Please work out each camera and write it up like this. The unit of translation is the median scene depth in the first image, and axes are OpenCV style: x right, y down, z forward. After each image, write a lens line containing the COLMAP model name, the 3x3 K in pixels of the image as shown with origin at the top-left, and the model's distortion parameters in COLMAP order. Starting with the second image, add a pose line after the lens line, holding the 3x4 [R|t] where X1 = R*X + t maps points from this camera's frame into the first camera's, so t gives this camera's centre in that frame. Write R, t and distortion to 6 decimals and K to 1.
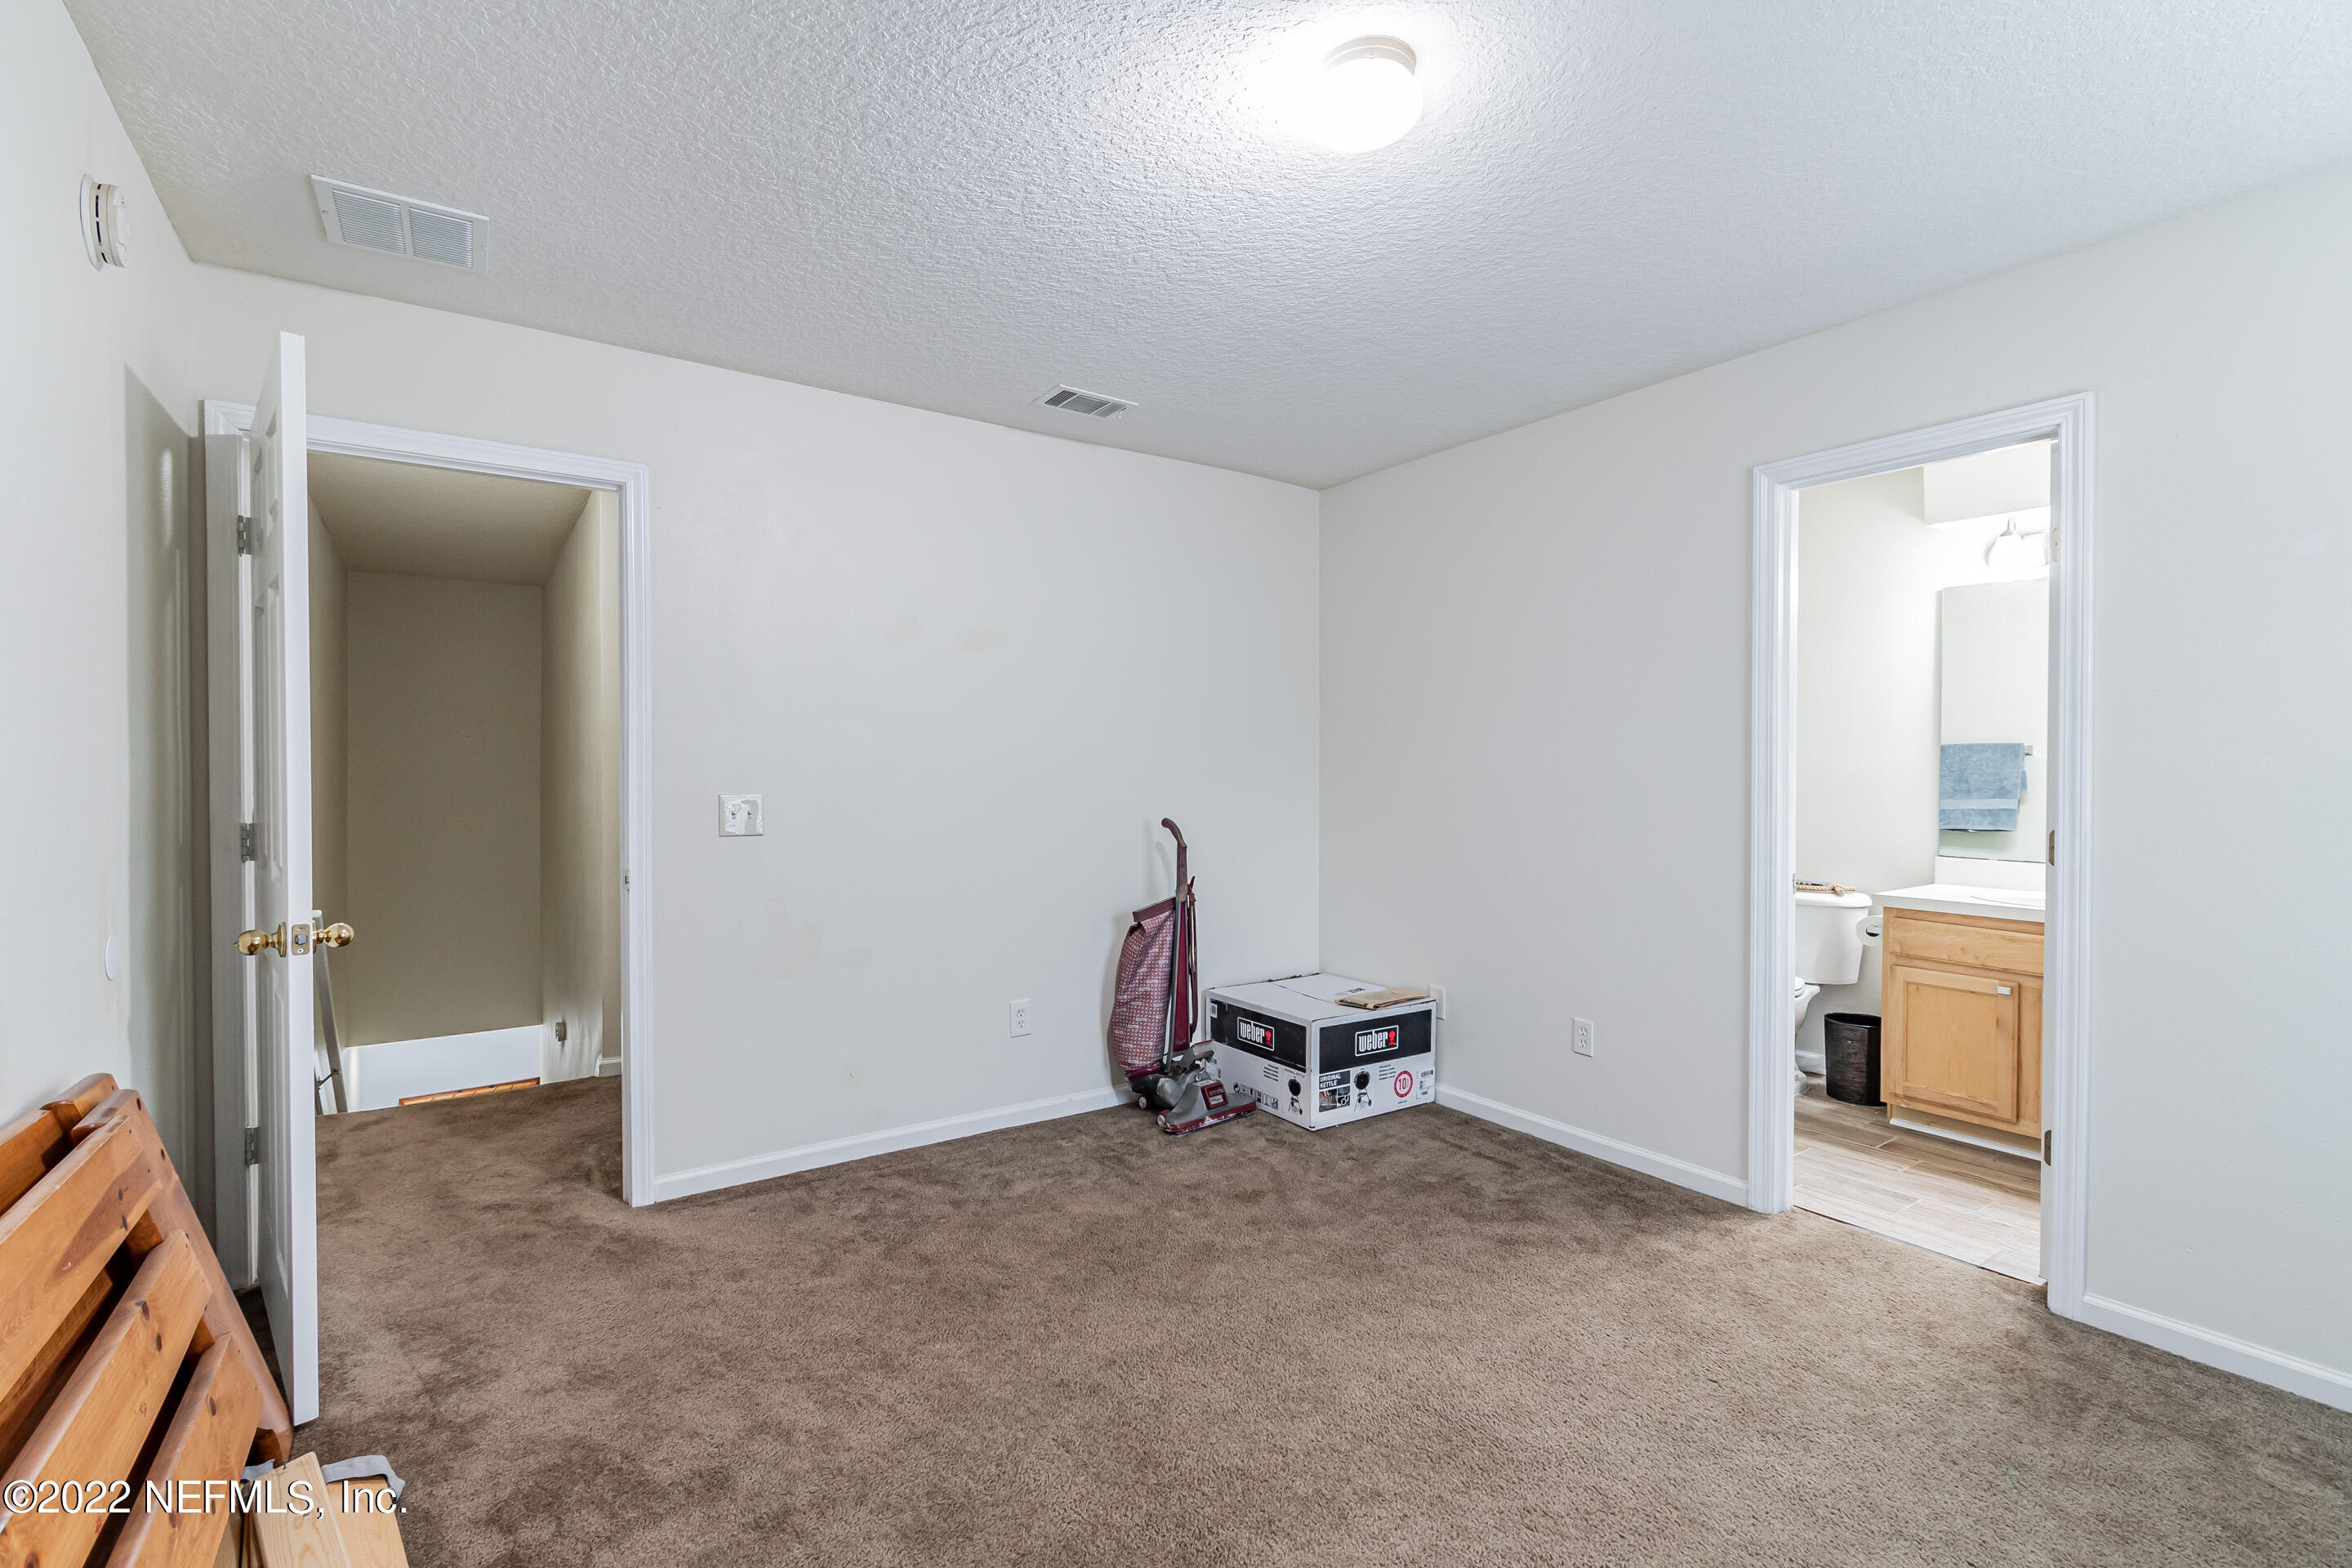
lens RADIAL K [[1042.6, 0, 1172.9], [0, 1042.6, 788.9], [0, 0, 1]] dist [0.000394, 0.000117]
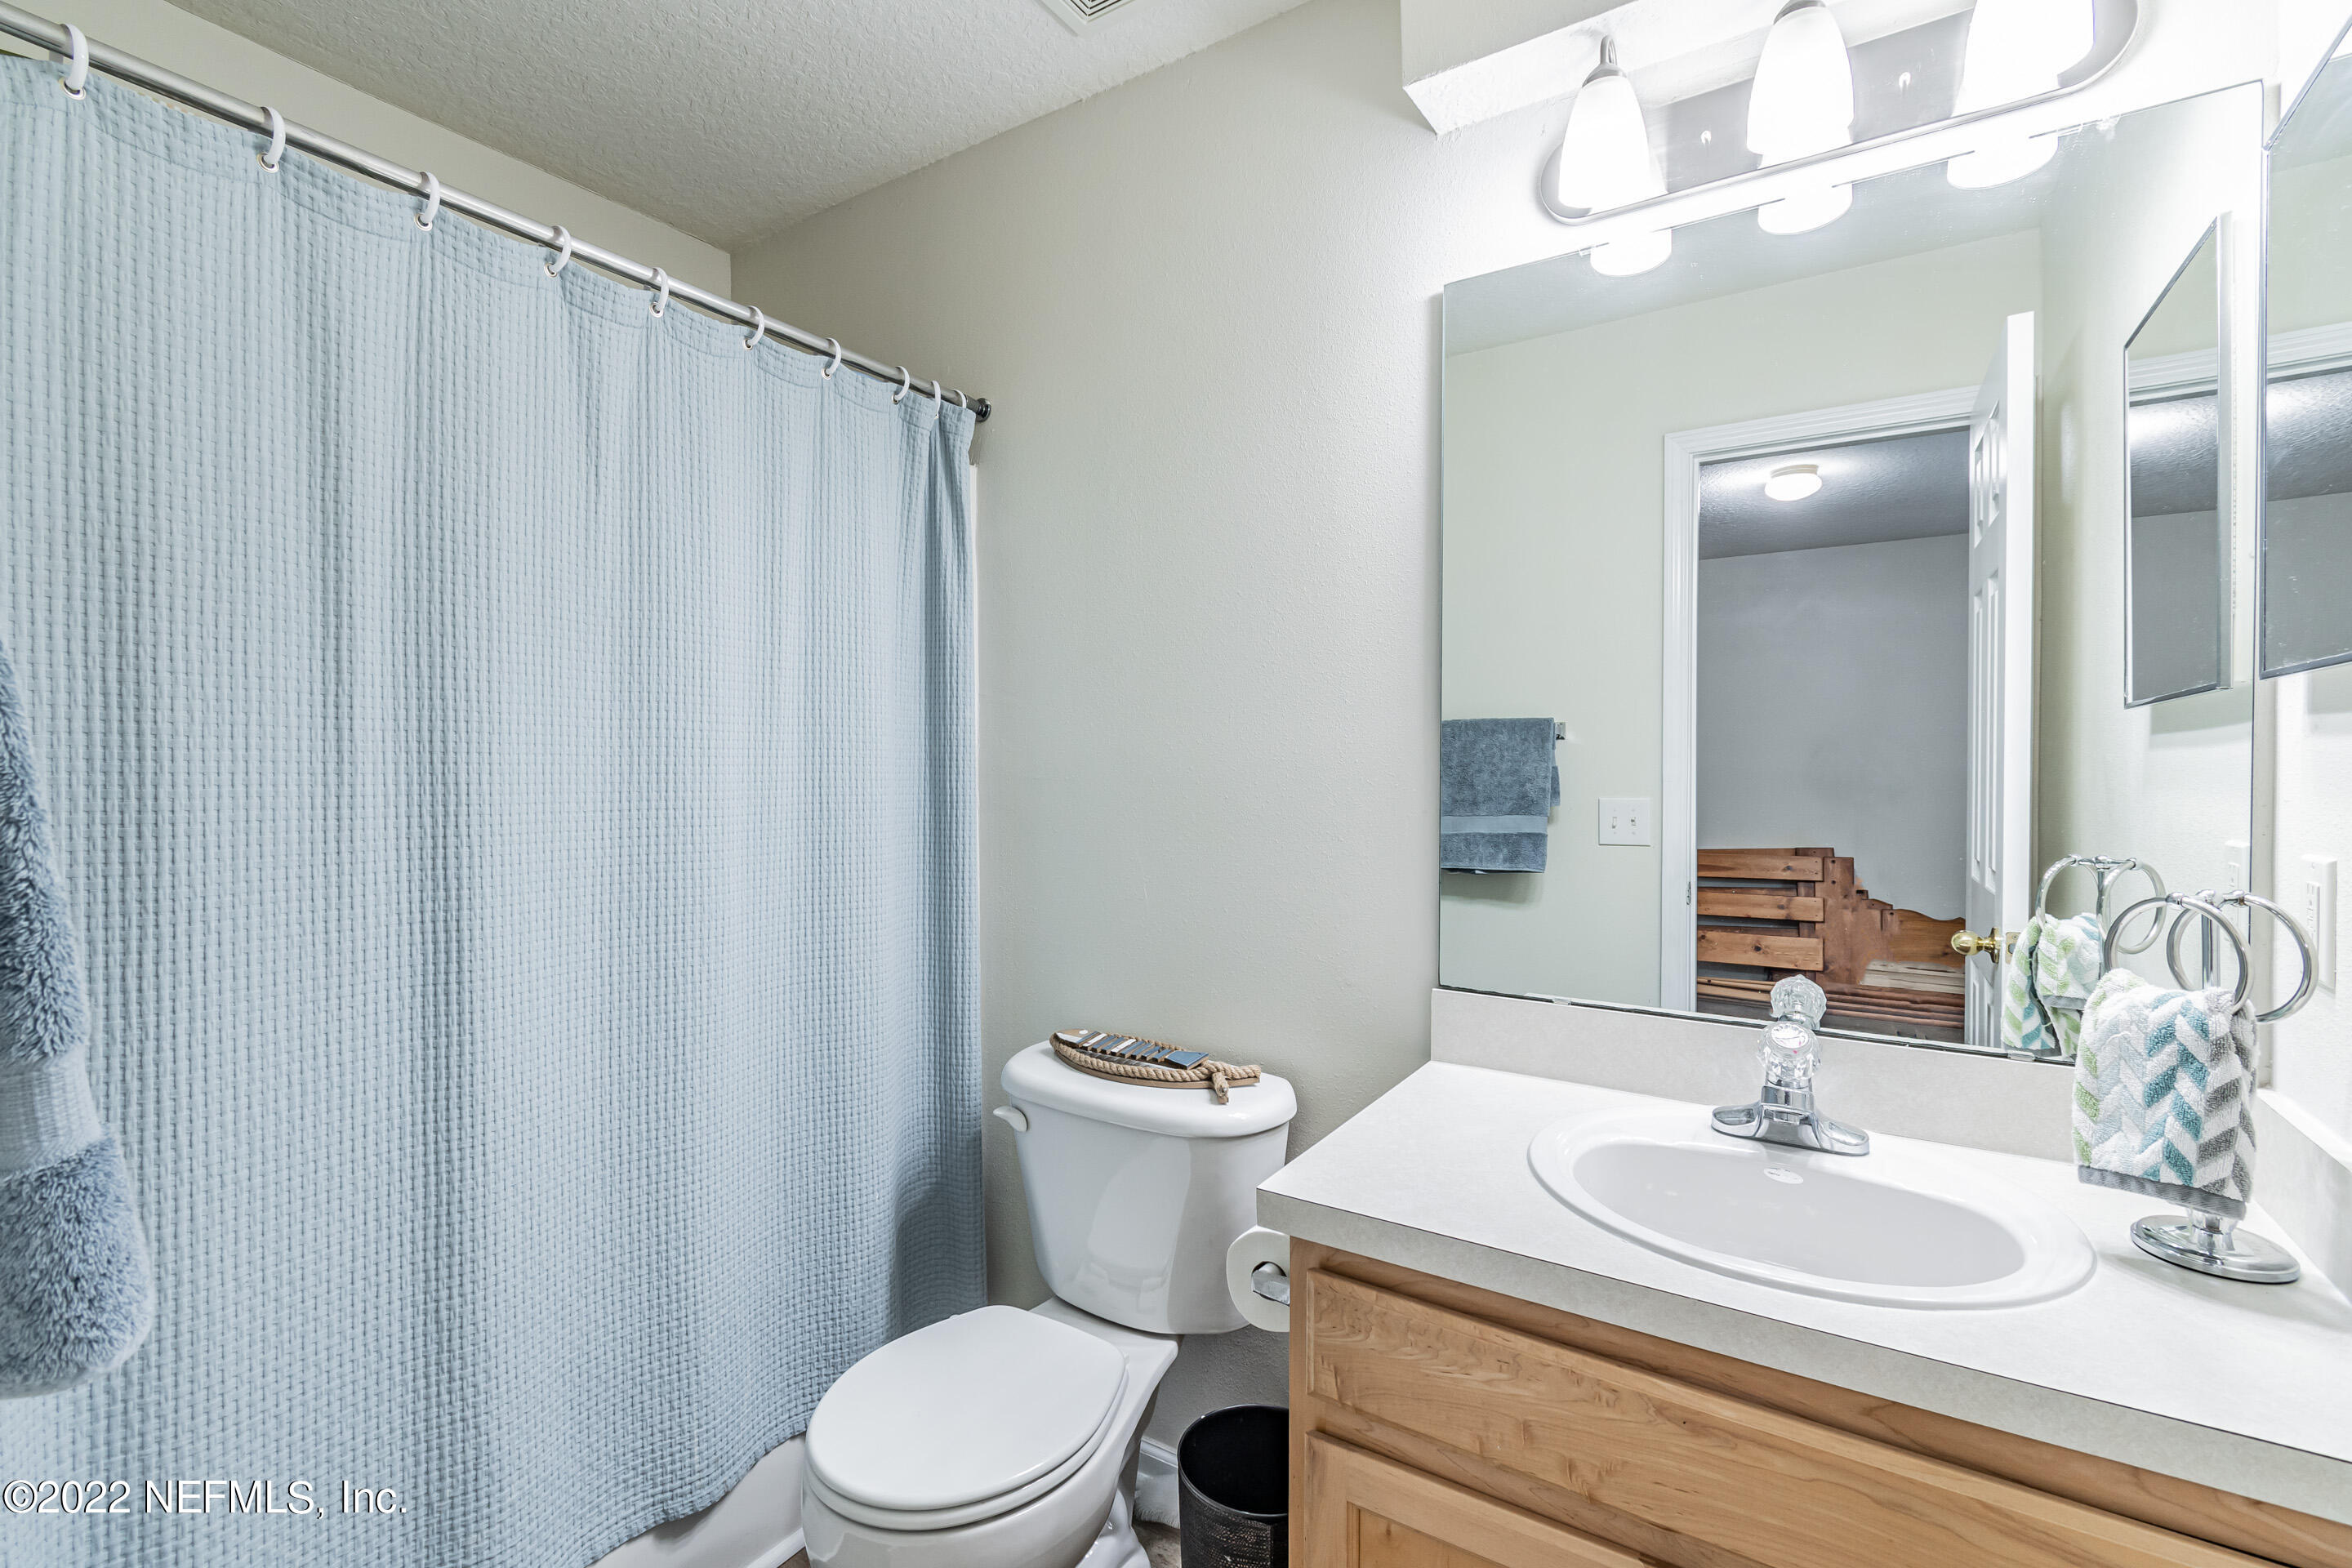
lens RADIAL K [[1042.6, 0, 1190.9], [0, 1042.6, 785.1], [0, 0, 1]] dist [0.000394, 0.000117]
pose [[0.915592, -0.005339, 0.402072, 0.405235], [0.006538, 0.999977, -0.001608, -0.007465], [-0.402055, 0.004101, 0.915606, 0.558931]]
